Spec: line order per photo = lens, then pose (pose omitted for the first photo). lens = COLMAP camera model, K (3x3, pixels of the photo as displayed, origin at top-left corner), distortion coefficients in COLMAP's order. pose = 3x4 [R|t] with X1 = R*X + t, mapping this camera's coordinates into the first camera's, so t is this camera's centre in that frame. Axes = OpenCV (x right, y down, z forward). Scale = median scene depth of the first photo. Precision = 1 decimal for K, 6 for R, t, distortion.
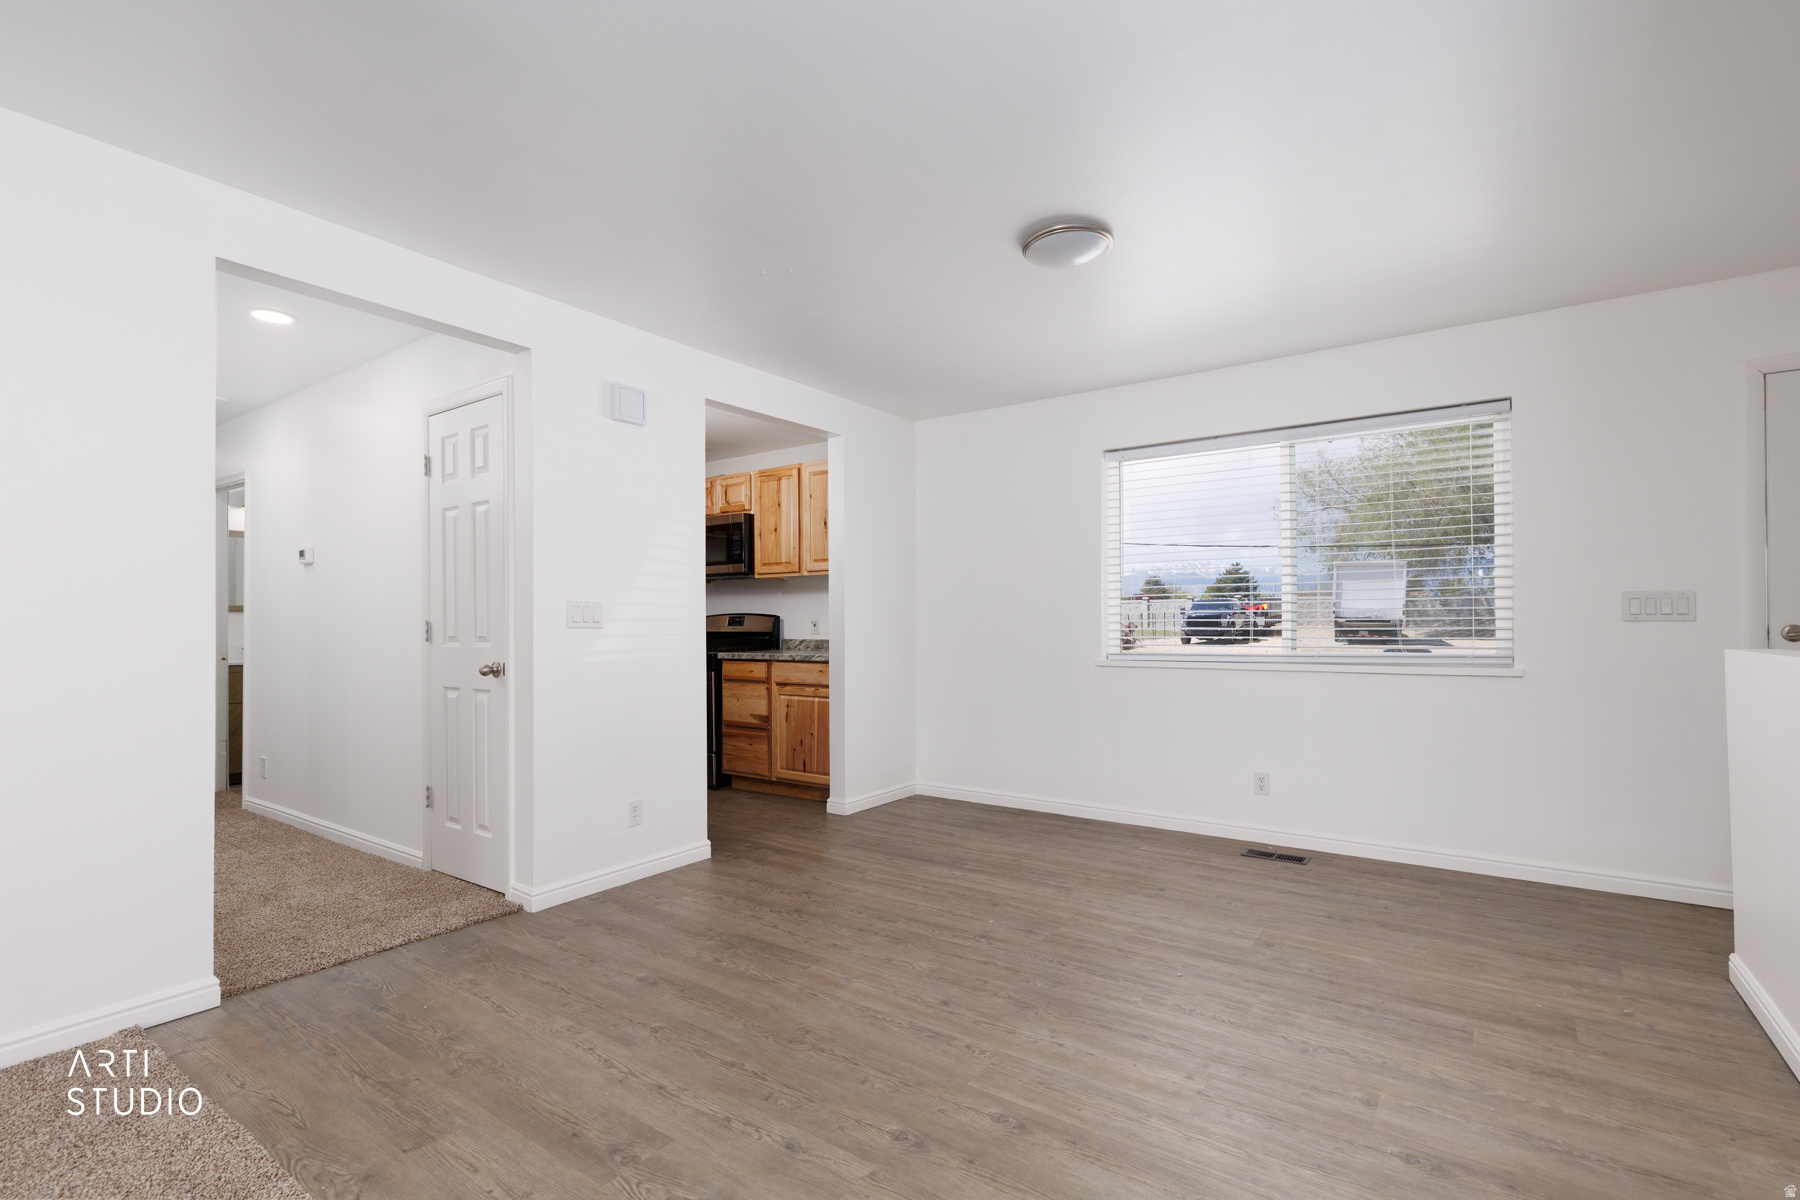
lens RADIAL K [[813.7, 0, 920.8], [0, 813.7, 614.3], [0, 0, 1]] dist [0.021423, -0.000032]
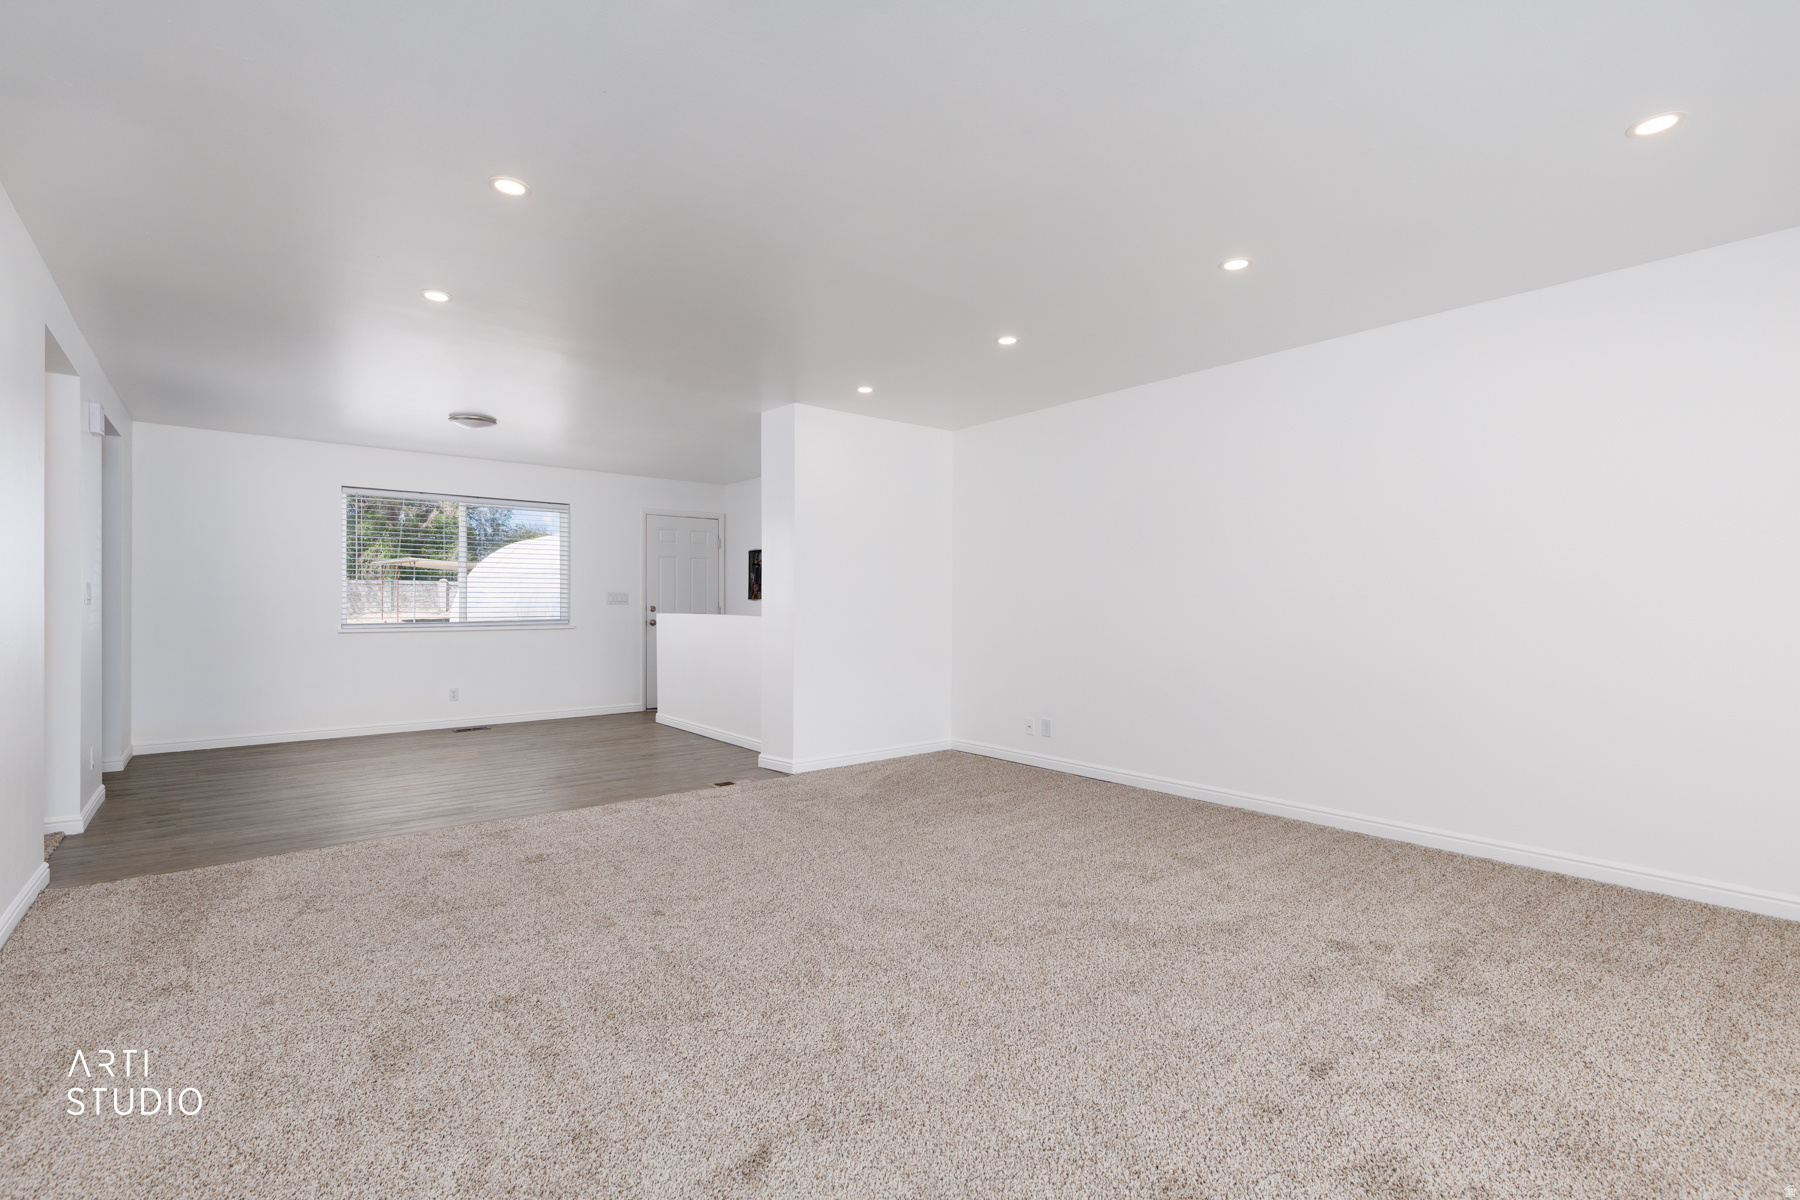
lens RADIAL K [[807.3, 0, 905.0], [0, 807.3, 602.1], [0, 0, 1]] dist [0.004617, -0.000024]
pose [[0.254145, 0.006991, 0.967141, -1.320652], [-0.009587, 0.999943, -0.004709, 0.005265], [-0.967119, -0.008076, 0.254198, -0.506715]]
